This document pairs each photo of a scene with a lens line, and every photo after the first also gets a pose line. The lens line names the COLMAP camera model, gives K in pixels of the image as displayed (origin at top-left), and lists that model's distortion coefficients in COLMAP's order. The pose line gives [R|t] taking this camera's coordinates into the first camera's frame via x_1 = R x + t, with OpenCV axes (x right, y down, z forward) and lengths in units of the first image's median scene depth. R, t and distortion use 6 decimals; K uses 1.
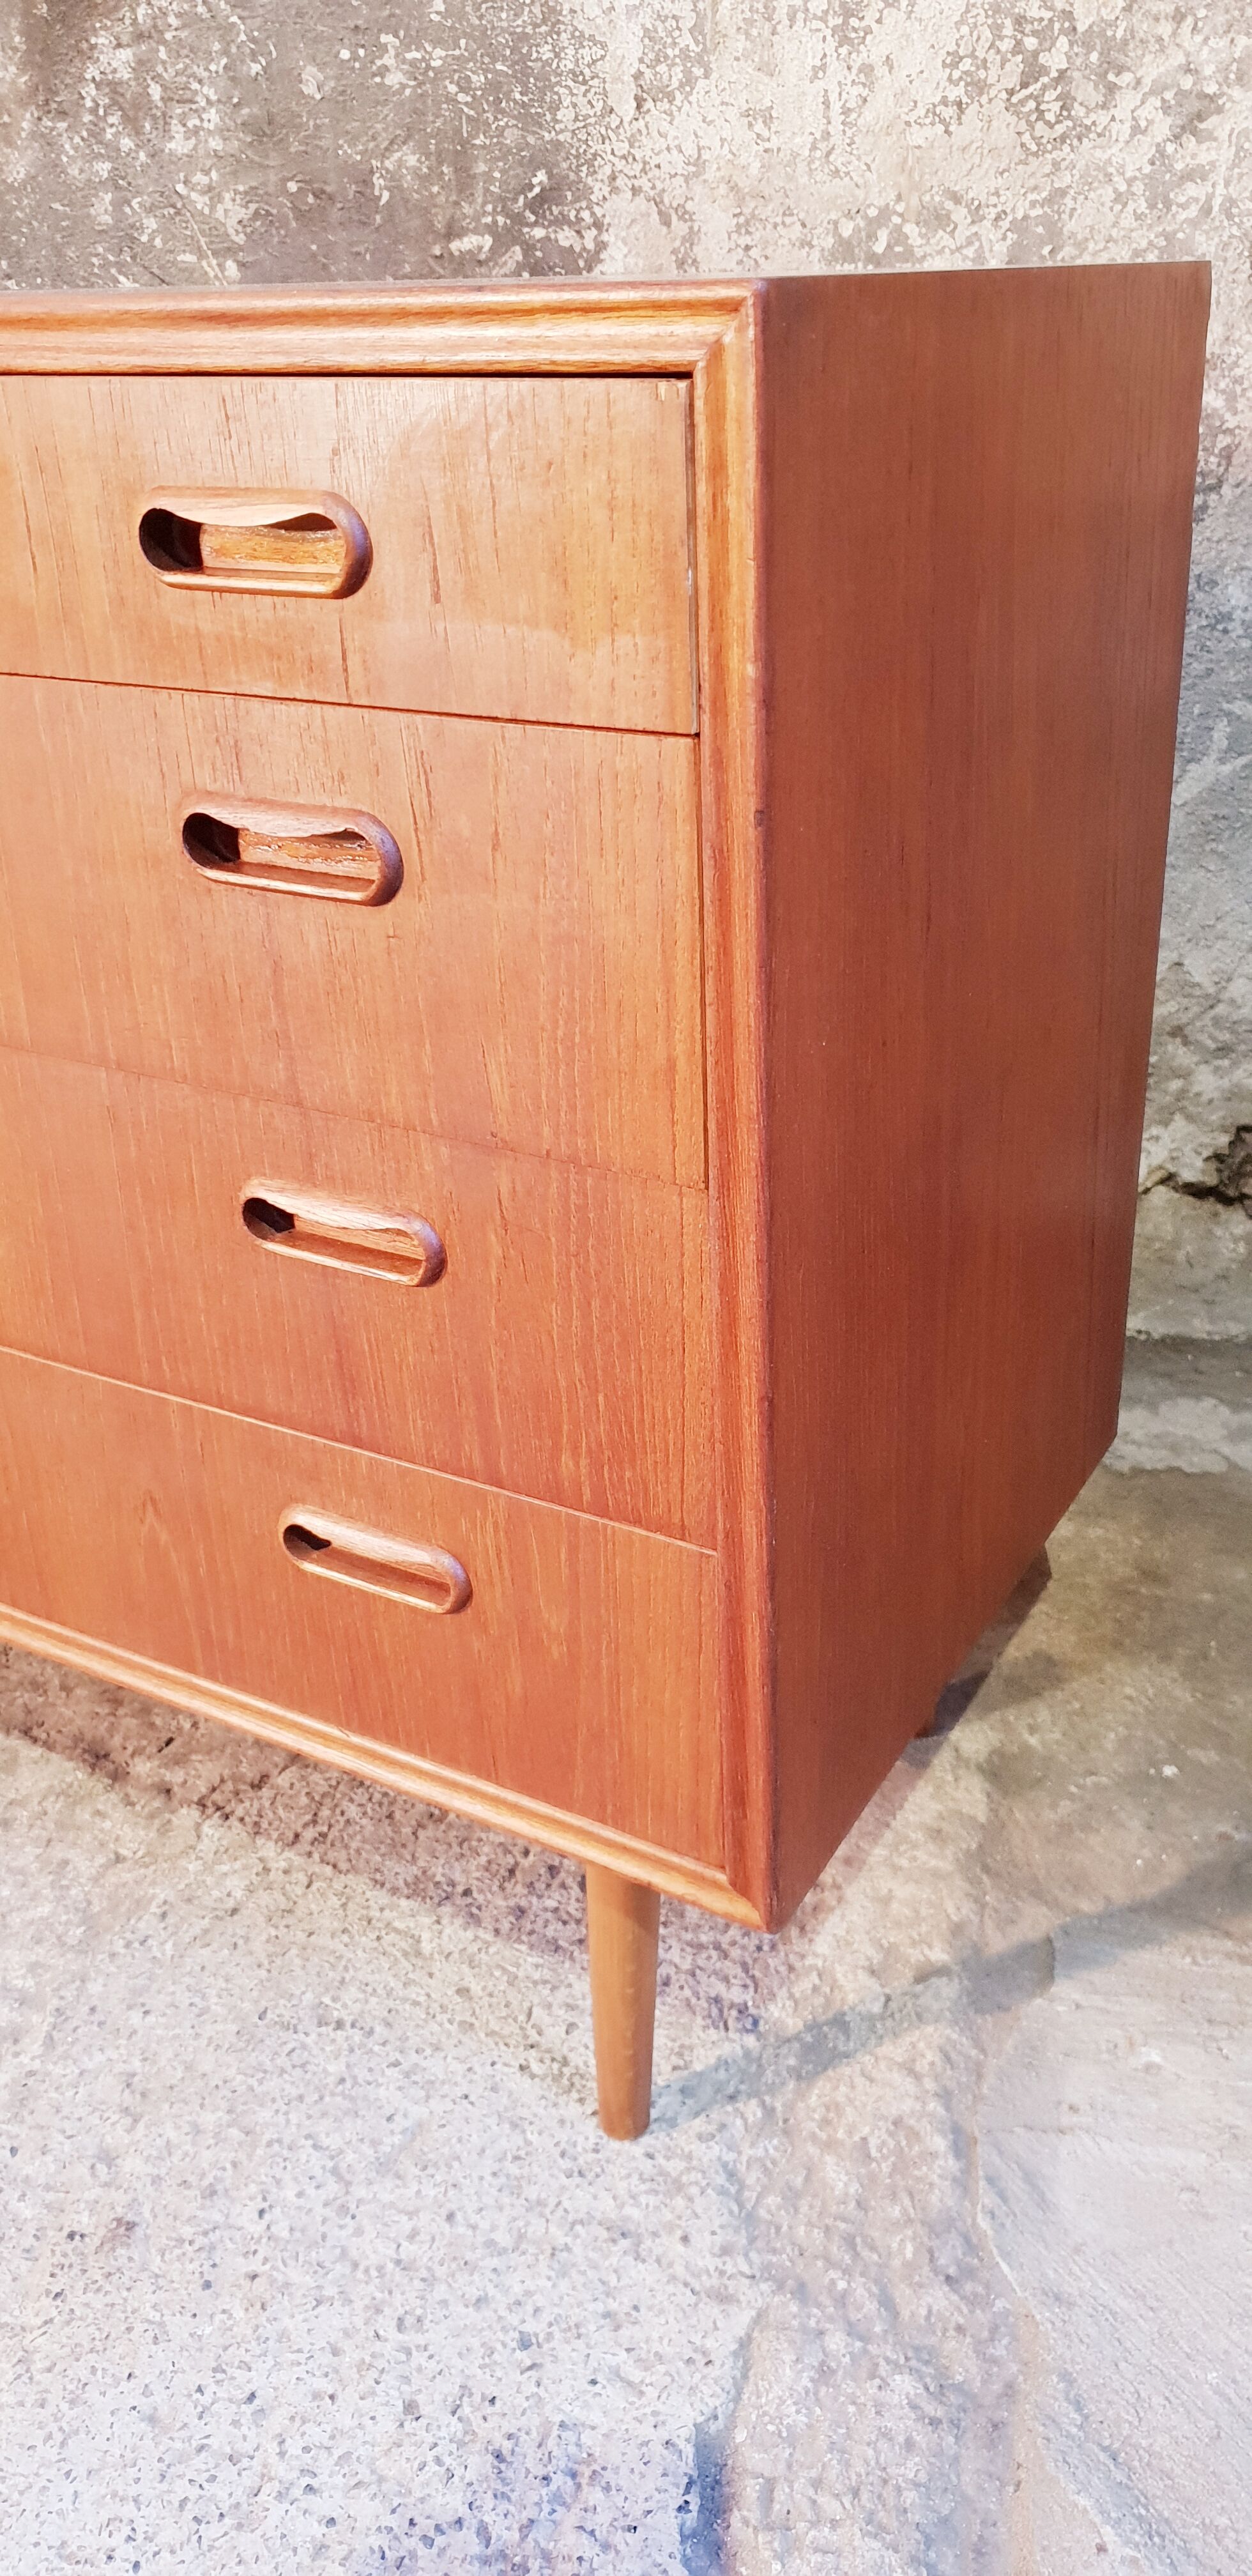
lens RADIAL K [[2028.9, 0, 700.4], [0, 2028.9, 1263.9], [0, 0, 1]] dist [-0.009089, 0.032275]
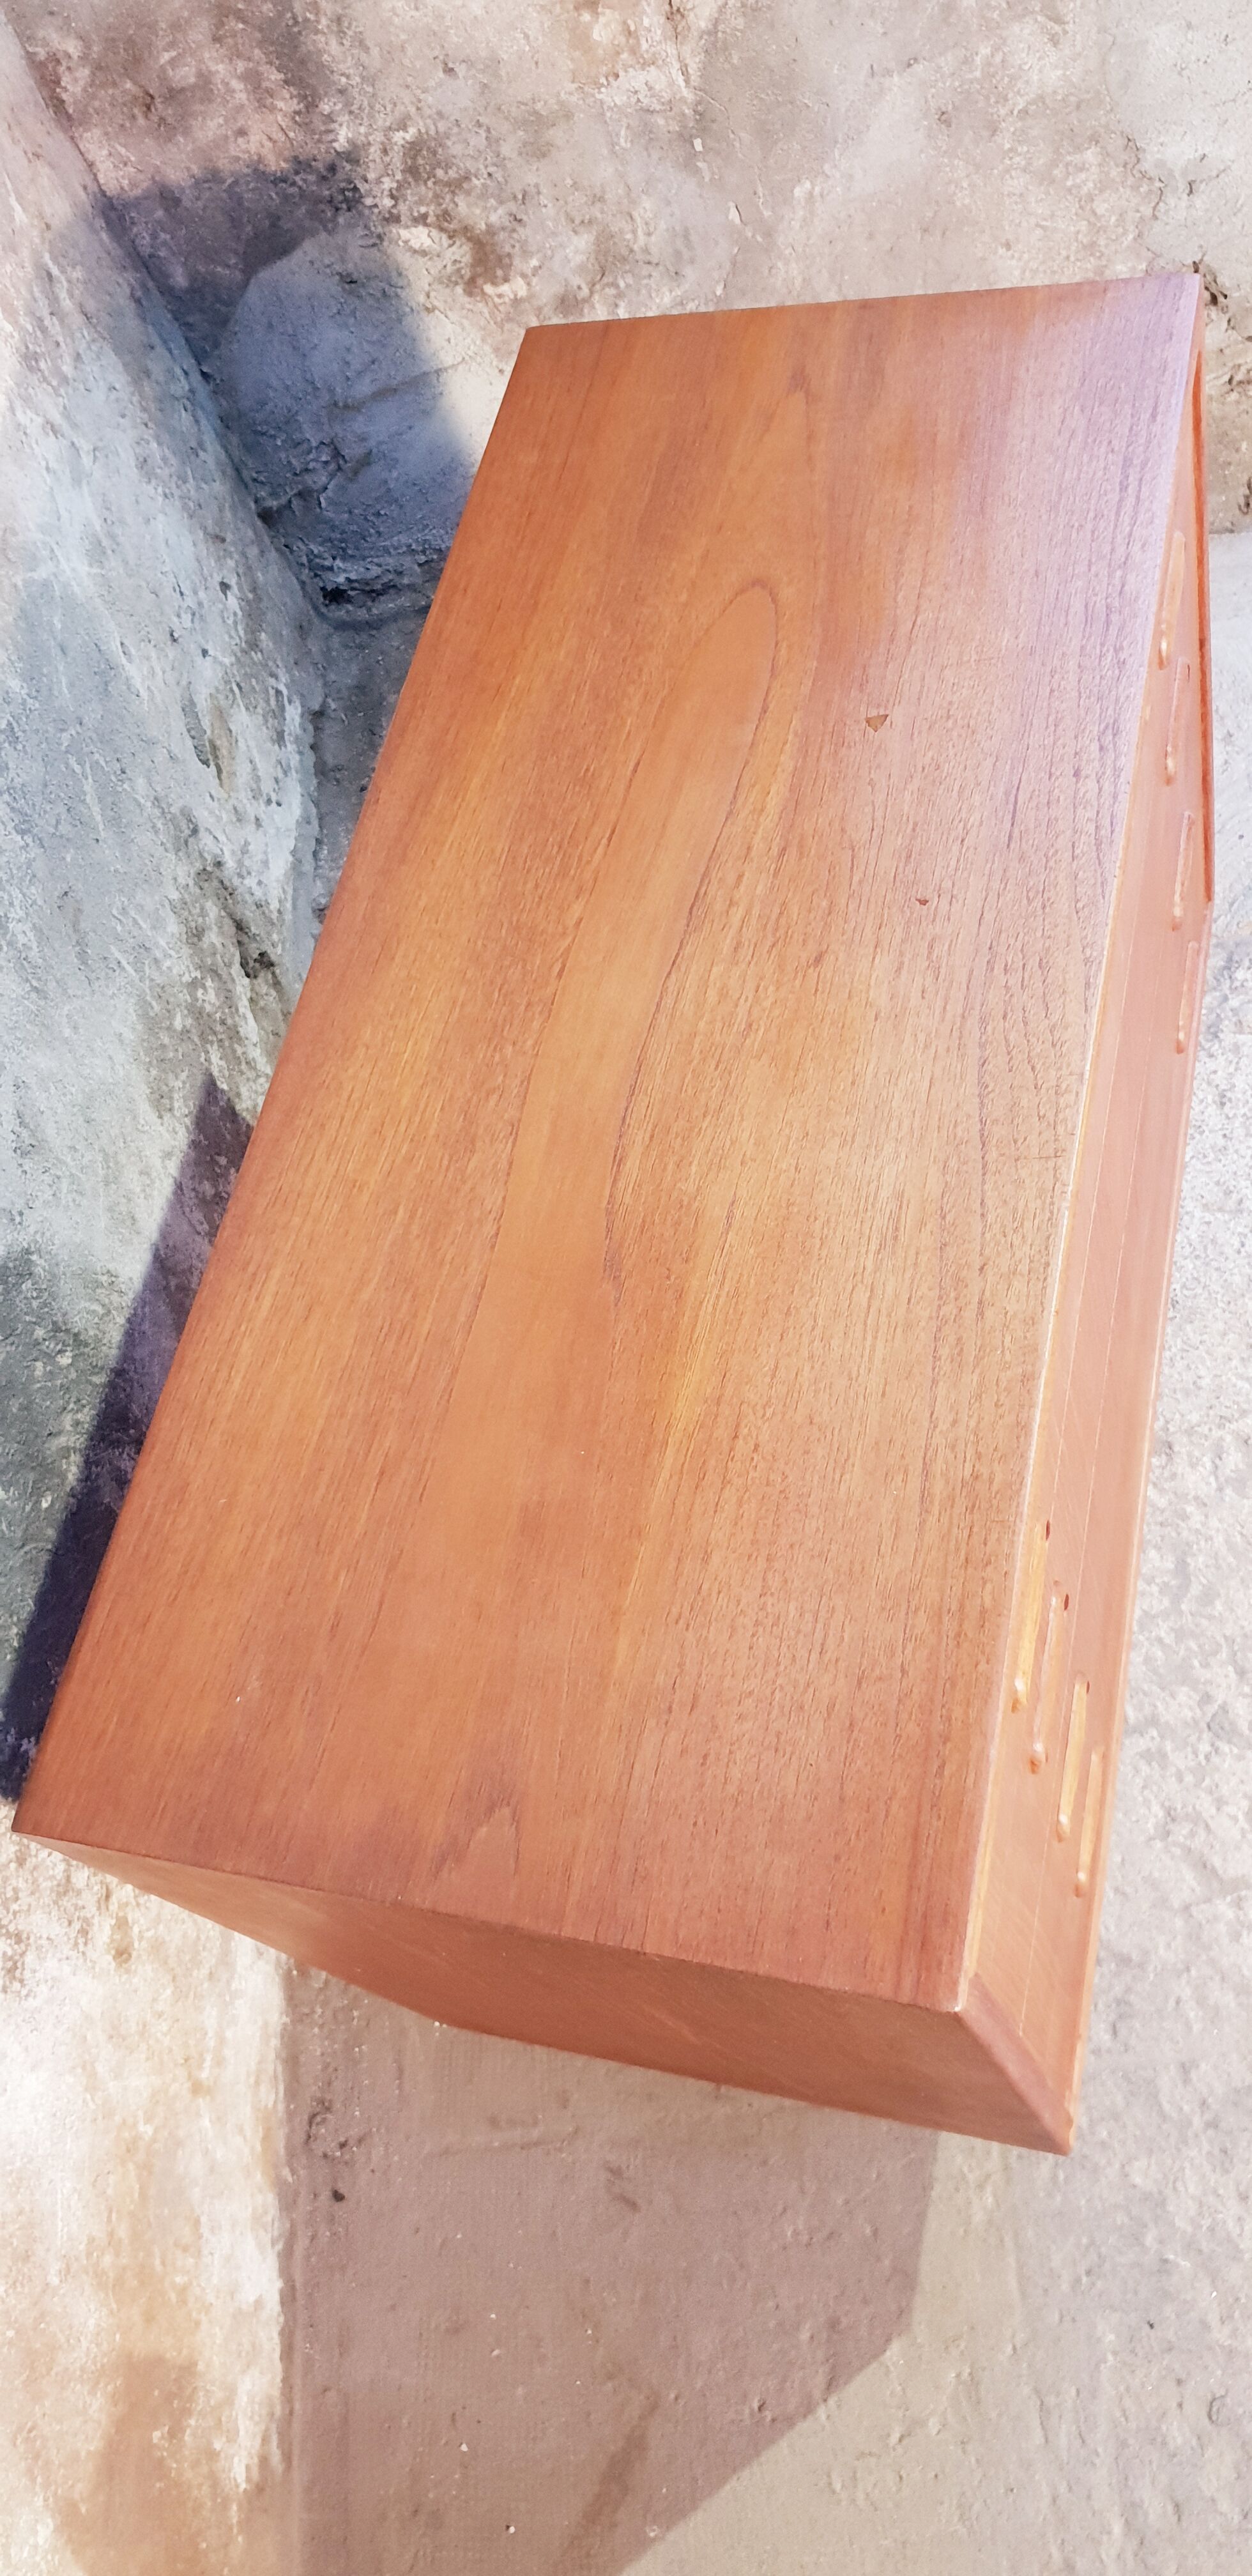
lens RADIAL K [[2028.9, 0, 646.4], [0, 2028.9, 1249.3], [0, 0, 1]] dist [-0.009089, 0.032275]
pose [[-0.264417, -0.791390, 0.551168, -0.749589], [0.638495, 0.284665, 0.715045, -0.863367], [-0.722778, 0.540988, 0.430028, 0.427060]]
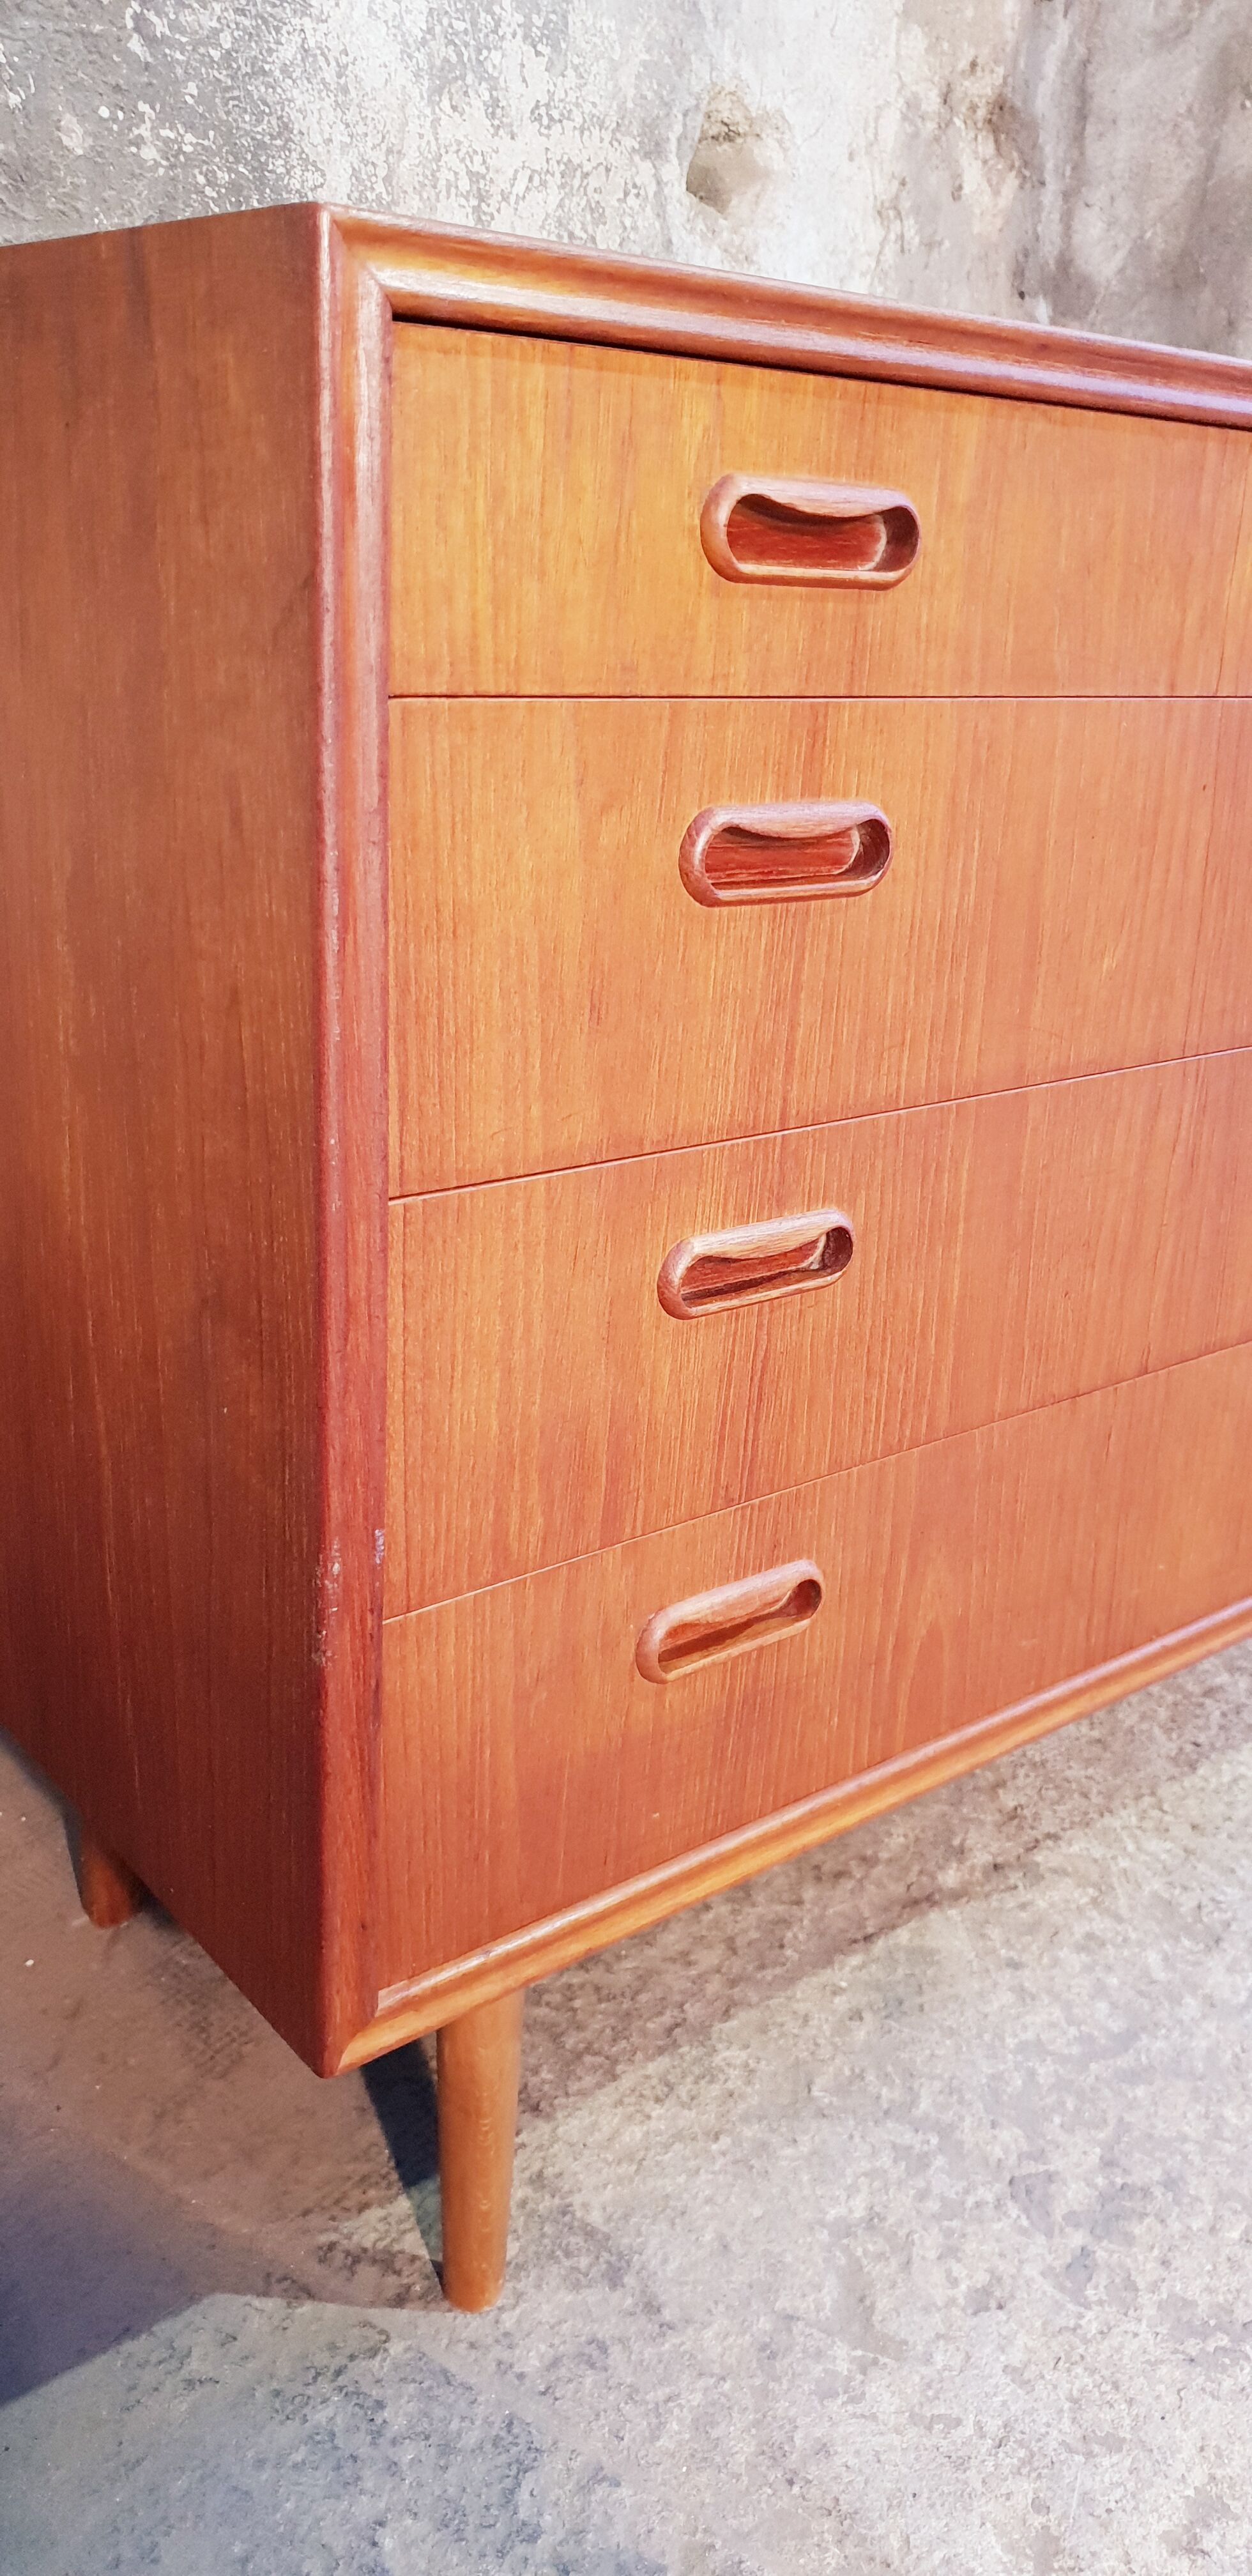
lens RADIAL K [[2028.9, 0, 676.7], [0, 2028.9, 1274.5], [0, 0, 1]] dist [-0.009089, 0.032275]
pose [[0.362454, -0.273030, 0.891113, -0.995162], [0.349353, 0.926217, 0.141689, -0.181497], [-0.864049, 0.259957, 0.431094, 0.556919]]
